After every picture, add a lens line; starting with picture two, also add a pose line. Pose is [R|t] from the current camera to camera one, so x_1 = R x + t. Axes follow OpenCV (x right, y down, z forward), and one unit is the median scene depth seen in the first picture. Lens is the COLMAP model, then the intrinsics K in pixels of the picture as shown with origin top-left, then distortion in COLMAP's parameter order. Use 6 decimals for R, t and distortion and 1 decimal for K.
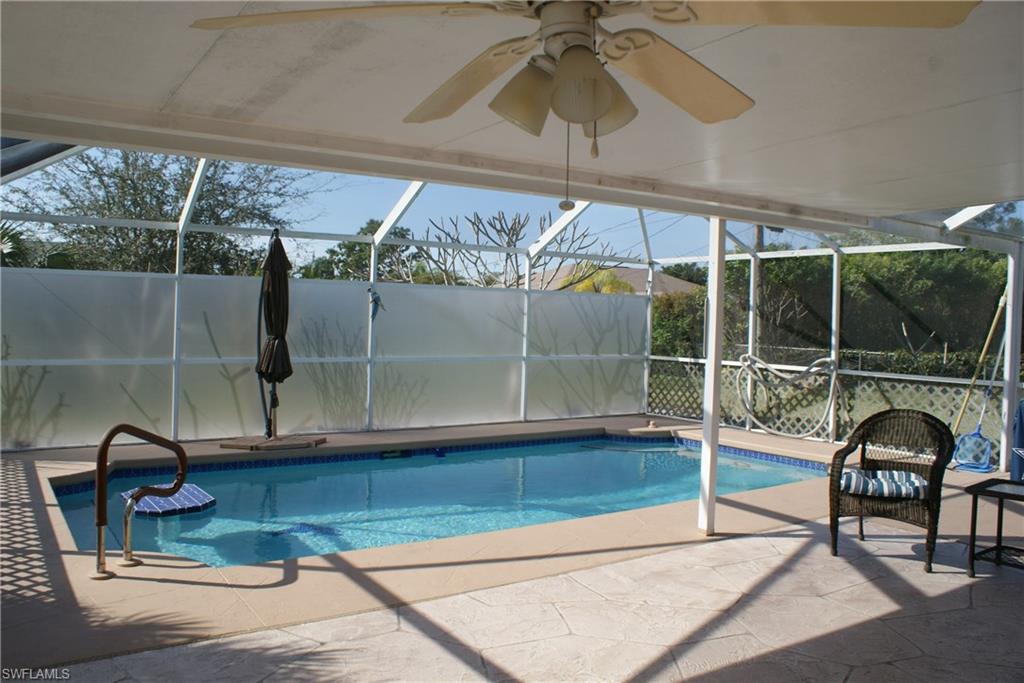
lens RADIAL K [[806.9, 0, 514.7], [0, 806.9, 336.9], [0, 0, 1]] dist [-0.111607, 0.049958]
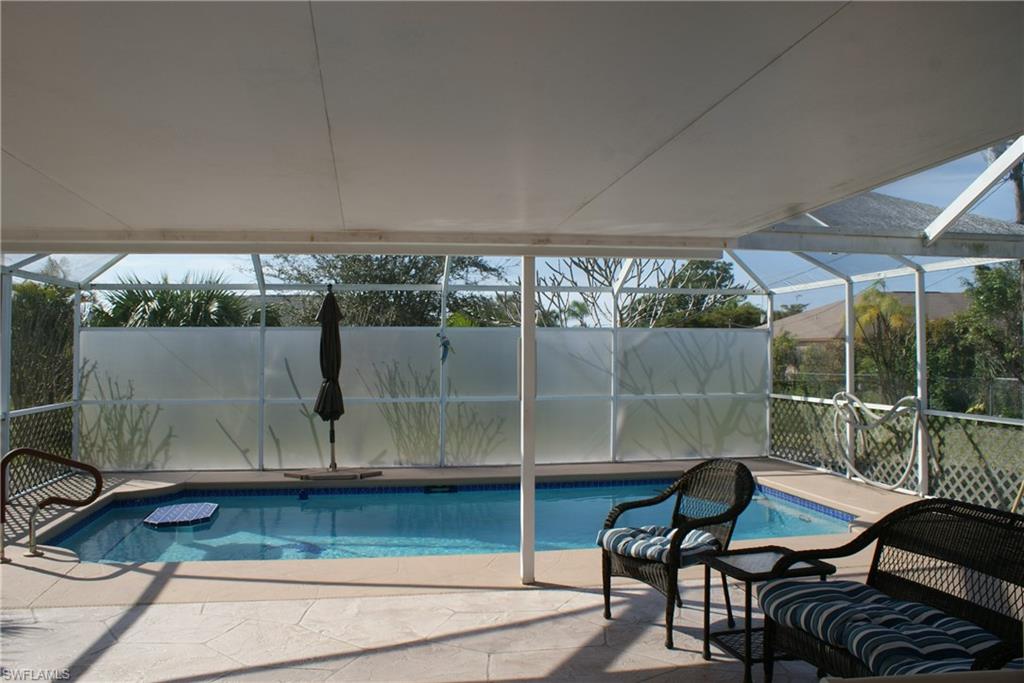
lens RADIAL K [[806.9, 0, 498.3], [0, 806.9, 321.8], [0, 0, 1]] dist [-0.111607, 0.049958]
pose [[0.910709, -0.040277, -0.411080, 0.328146], [0.013137, 0.997555, -0.068636, -0.000518], [0.412839, 0.057107, 0.909012, 0.049174]]
